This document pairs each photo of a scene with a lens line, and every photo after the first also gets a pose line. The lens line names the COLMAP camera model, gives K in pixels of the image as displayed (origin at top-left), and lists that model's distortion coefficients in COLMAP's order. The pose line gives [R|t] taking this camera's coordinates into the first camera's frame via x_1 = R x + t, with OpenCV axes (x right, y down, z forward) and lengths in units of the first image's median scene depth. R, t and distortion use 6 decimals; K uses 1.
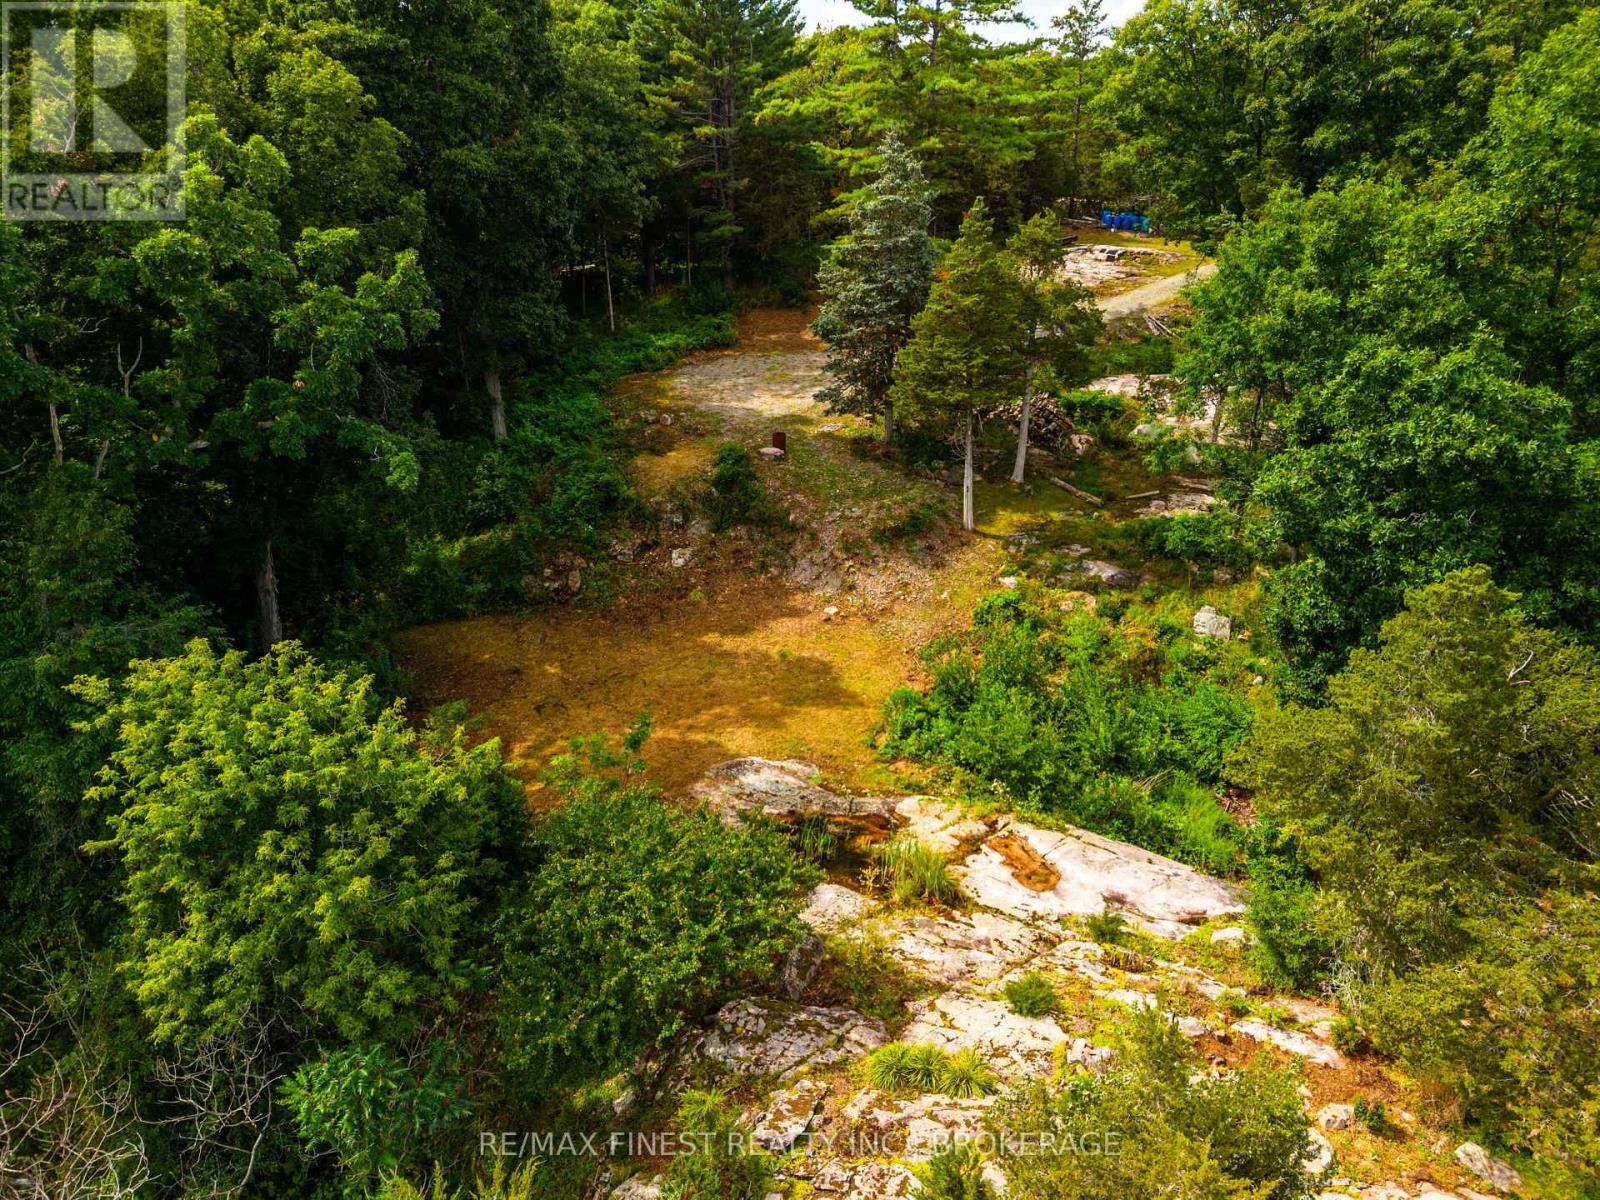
lens RADIAL K [[1132.3, 0, 800.0], [0, 1132.3, 600.0], [0, 0, 1]] dist [0.037506, -0.036820]
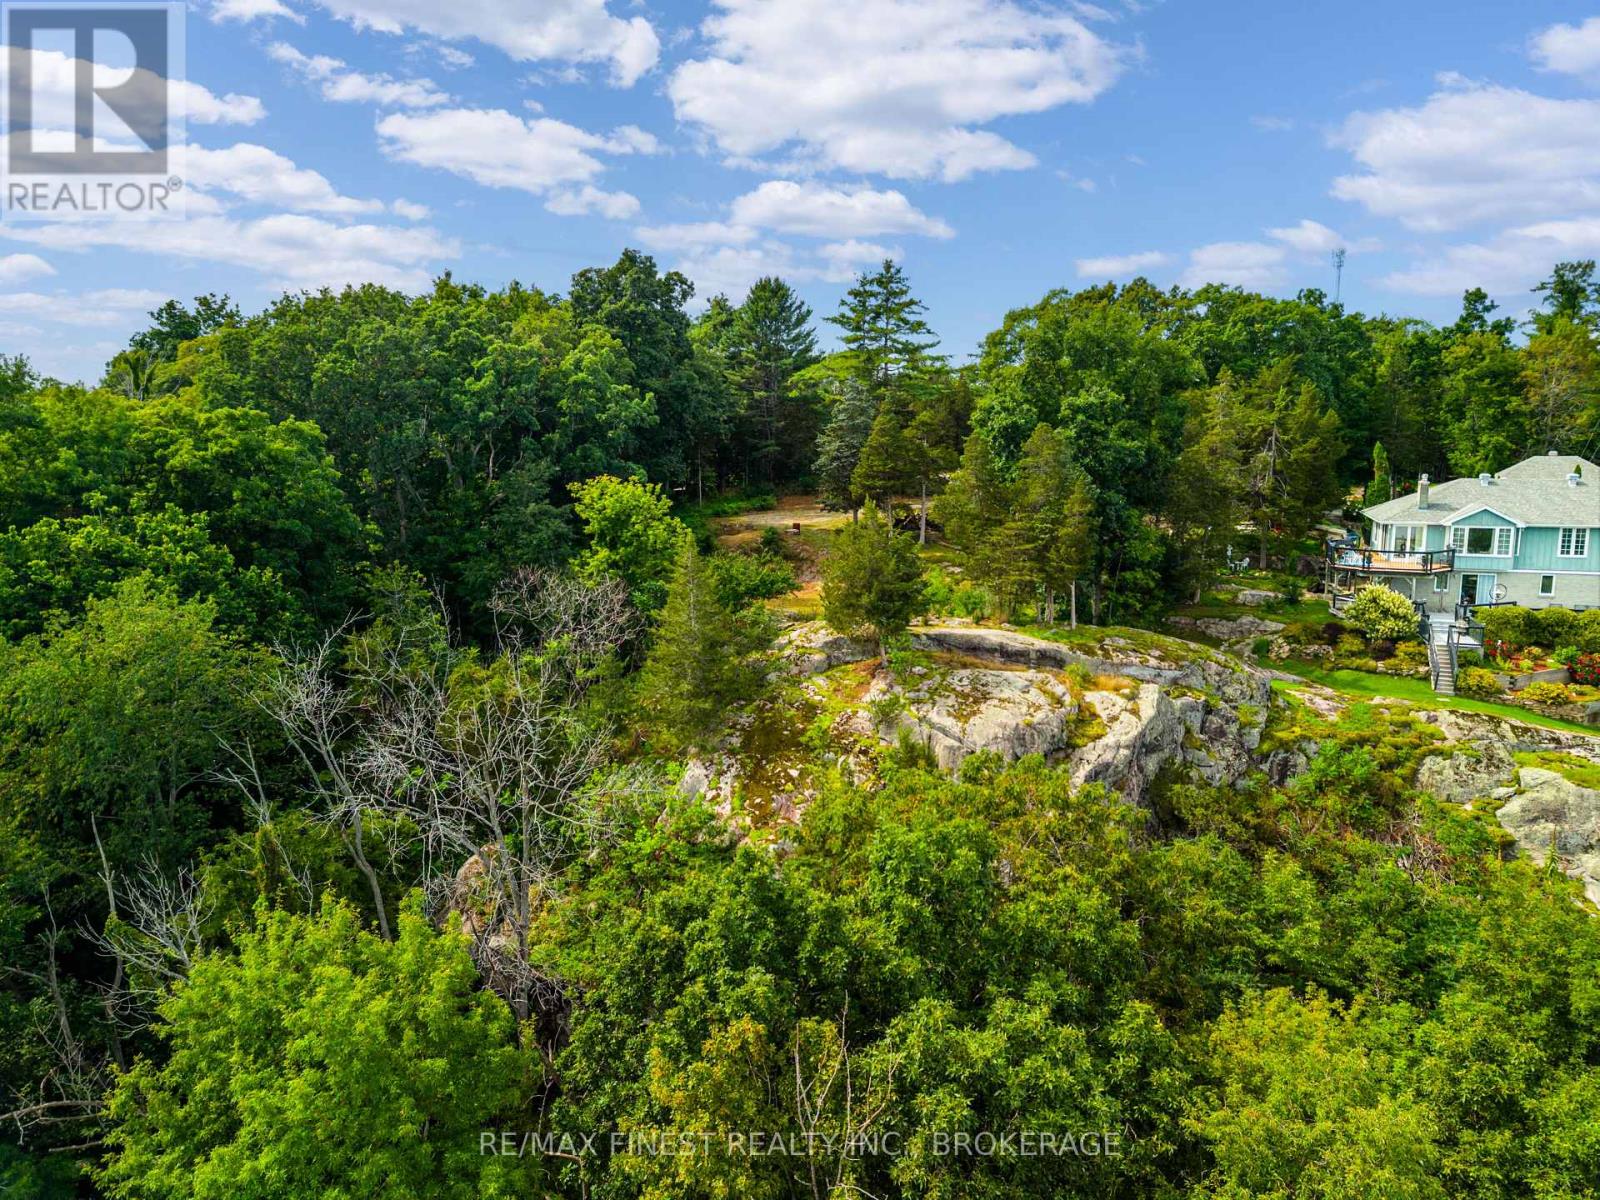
lens RADIAL K [[1170.0, 0, 800.0], [0, 1170.0, 600.0], [0, 0, 1]] dist [-0.003242, -0.028093]
pose [[0.999300, 0.002543, -0.037317, 0.059277], [-0.013057, 0.958643, -0.284310, 0.522020], [0.035051, 0.284599, 0.958006, -0.817397]]
